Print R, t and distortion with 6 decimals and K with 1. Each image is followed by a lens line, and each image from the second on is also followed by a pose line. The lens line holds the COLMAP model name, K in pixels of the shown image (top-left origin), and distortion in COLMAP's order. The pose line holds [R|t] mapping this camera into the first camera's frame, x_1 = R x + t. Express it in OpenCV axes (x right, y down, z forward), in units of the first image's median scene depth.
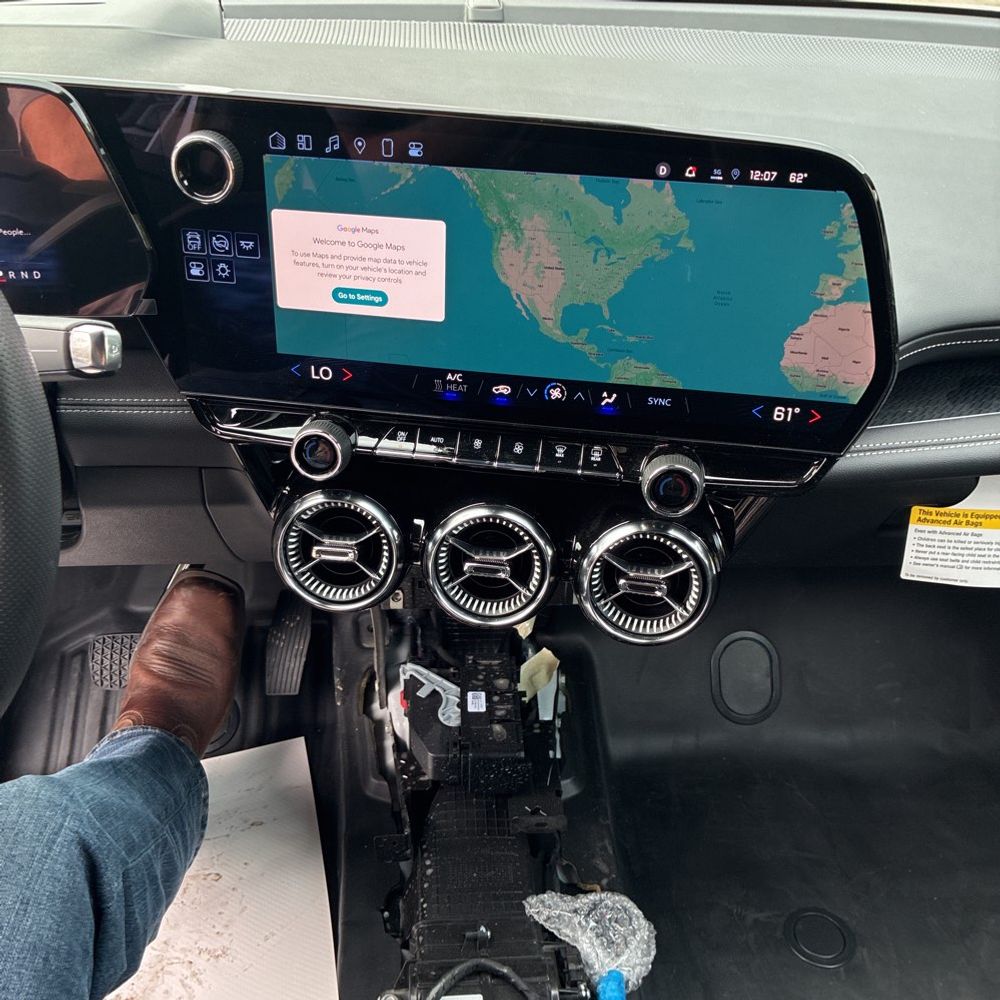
lens RADIAL K [[1051.7, 0, 500.0], [0, 1051.7, 500.0], [0, 0, 1]] dist [0.105956, -0.336921]
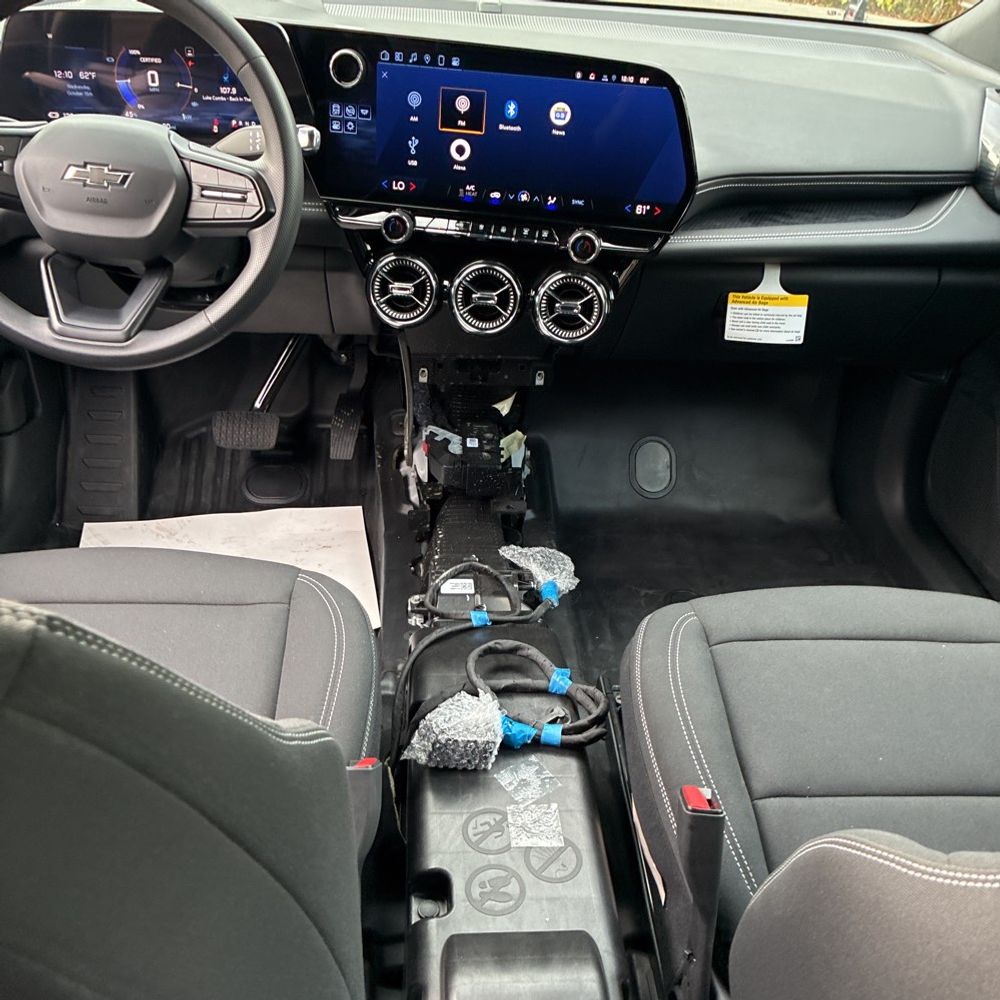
lens RADIAL K [[1119.5, 0, 511.6], [0, 1119.5, 523.6], [0, 0, 1]] dist [0.022273, 0.045950]
pose [[0.999335, 0.028135, 0.023192, 0.000690], [-0.027336, 0.999045, -0.034080, 0.527562], [-0.024129, 0.033424, 0.999150, -0.945177]]
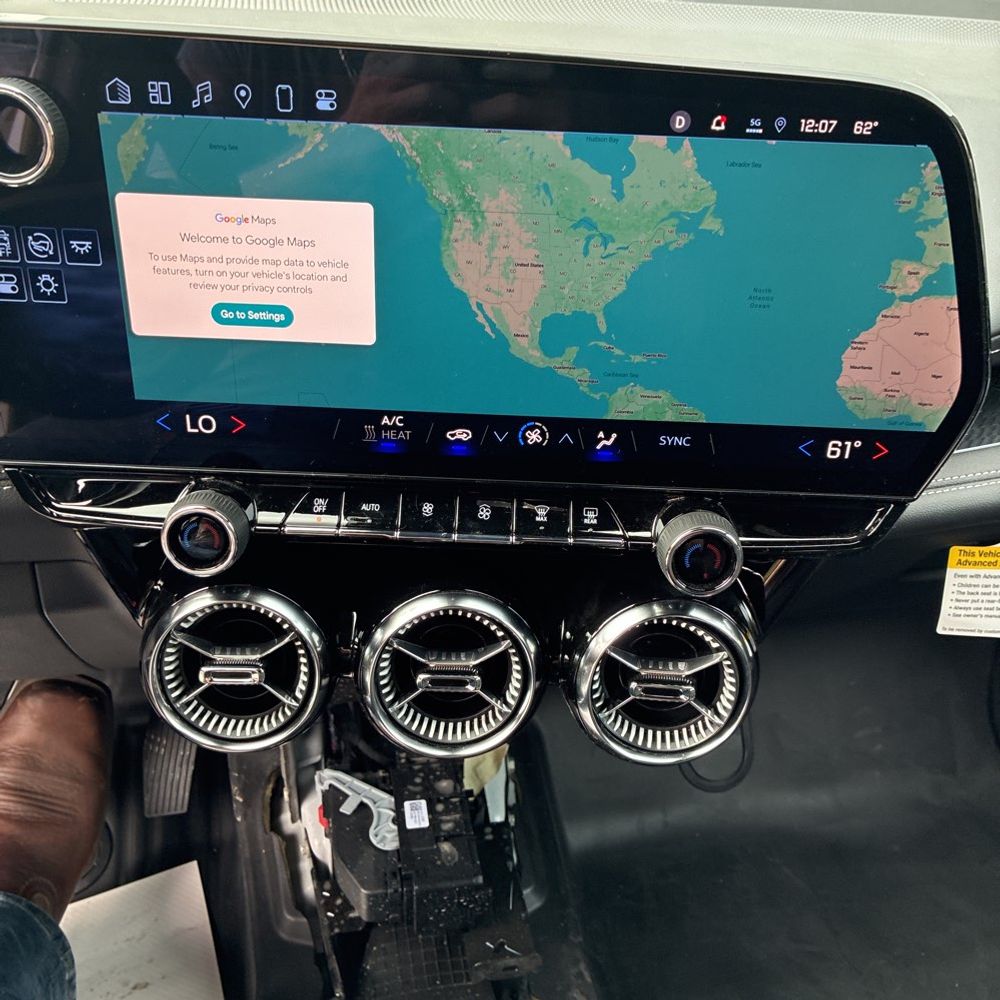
lens RADIAL K [[1034.3, 0, 507.5], [0, 1034.3, 475.4], [0, 0, 1]] dist [0.034617, -0.024948]
pose [[0.990690, -0.056560, 0.123828, -0.052746], [0.061478, 0.997450, -0.036259, -0.047555], [-0.121461, 0.043535, 0.991641, 0.282869]]
